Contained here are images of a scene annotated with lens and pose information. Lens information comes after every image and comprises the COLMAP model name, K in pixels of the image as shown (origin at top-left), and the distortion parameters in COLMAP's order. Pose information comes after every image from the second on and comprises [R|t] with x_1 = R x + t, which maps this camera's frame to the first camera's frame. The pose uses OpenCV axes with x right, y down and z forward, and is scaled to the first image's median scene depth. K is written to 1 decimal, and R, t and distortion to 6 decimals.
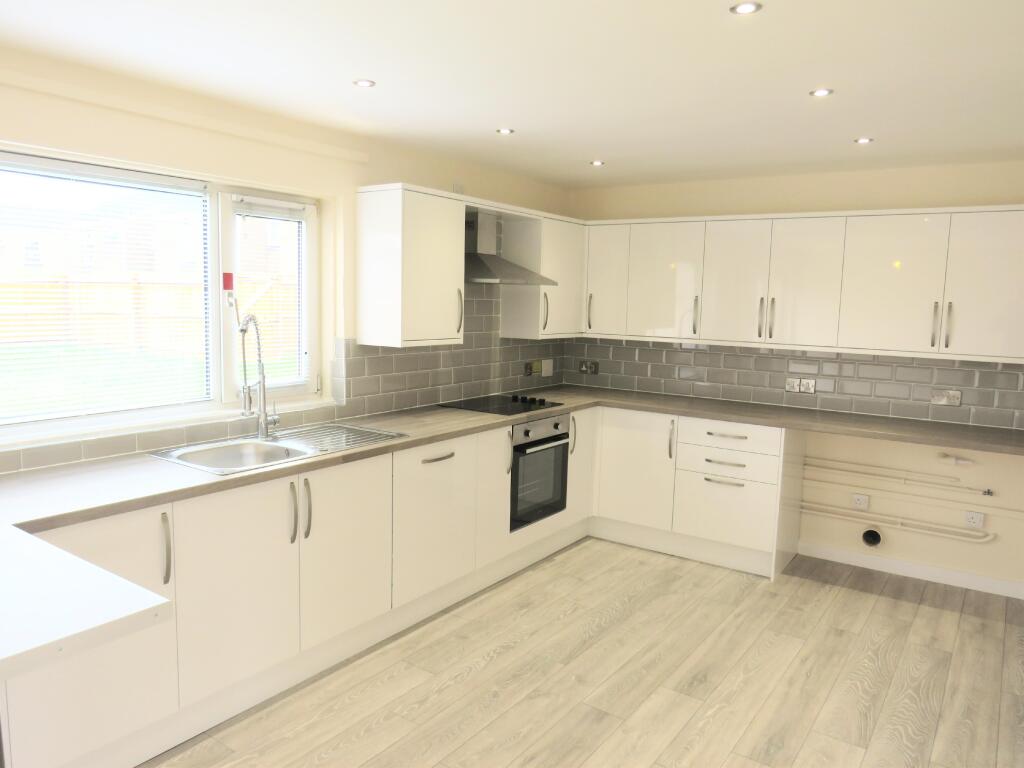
lens RADIAL K [[732.1, 0, 510.6], [0, 732.1, 387.3], [0, 0, 1]] dist [-0.028182, 0.002942]
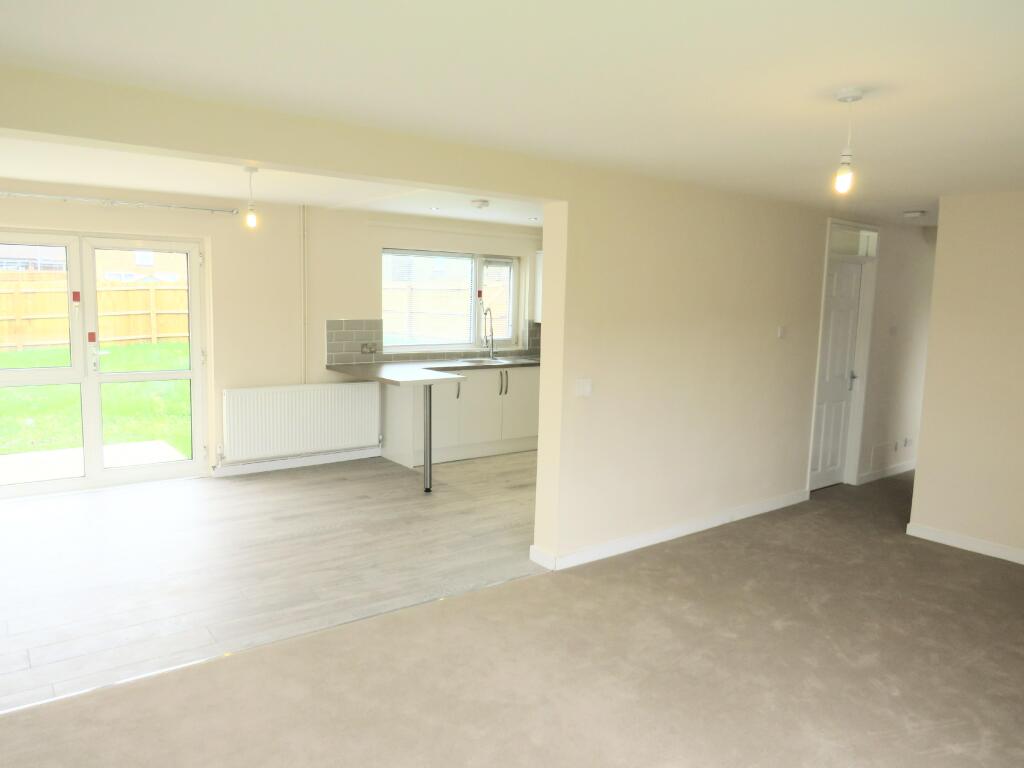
lens RADIAL K [[732.1, 0, 510.2], [0, 732.1, 388.6], [0, 0, 1]] dist [-0.028182, 0.002942]
pose [[0.952740, 0.037826, -0.301421, 0.391862], [-0.038403, 0.999254, 0.004013, 0.133939], [0.301348, 0.007752, 0.953483, -1.112916]]
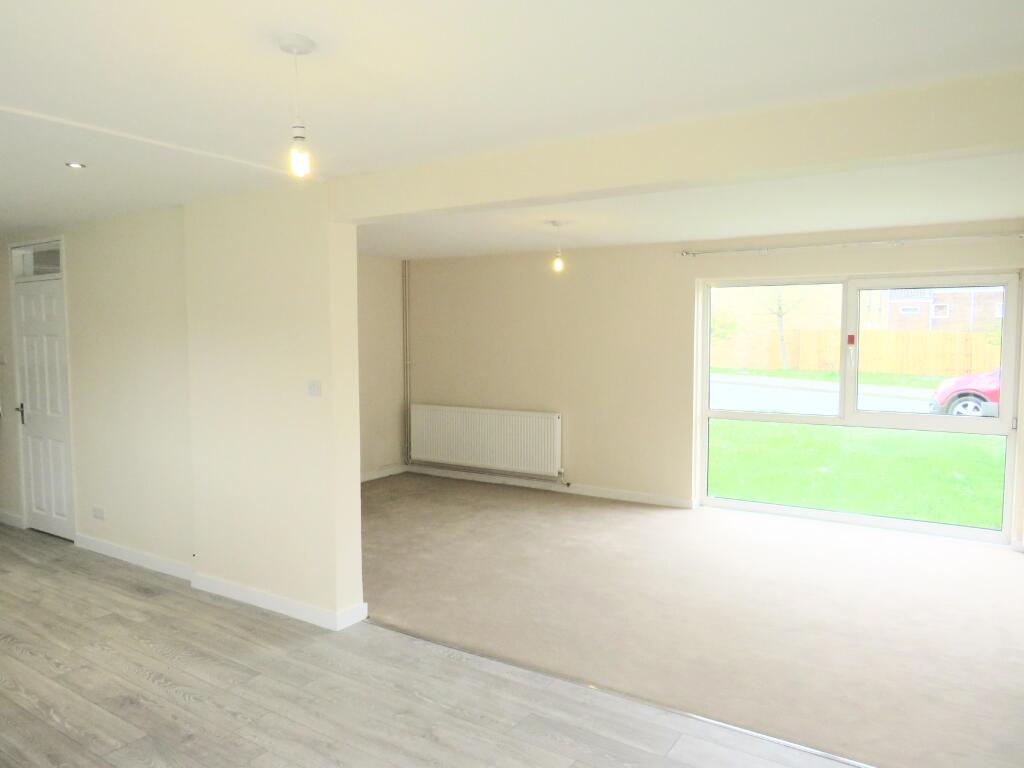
lens RADIAL K [[732.1, 0, 506.9], [0, 732.1, 379.4], [0, 0, 1]] dist [-0.028182, 0.002942]
pose [[-0.041040, -0.090654, 0.995036, -0.944876], [0.126590, 0.987378, 0.095177, -0.001279], [-0.991106, 0.129868, -0.029046, -0.196470]]
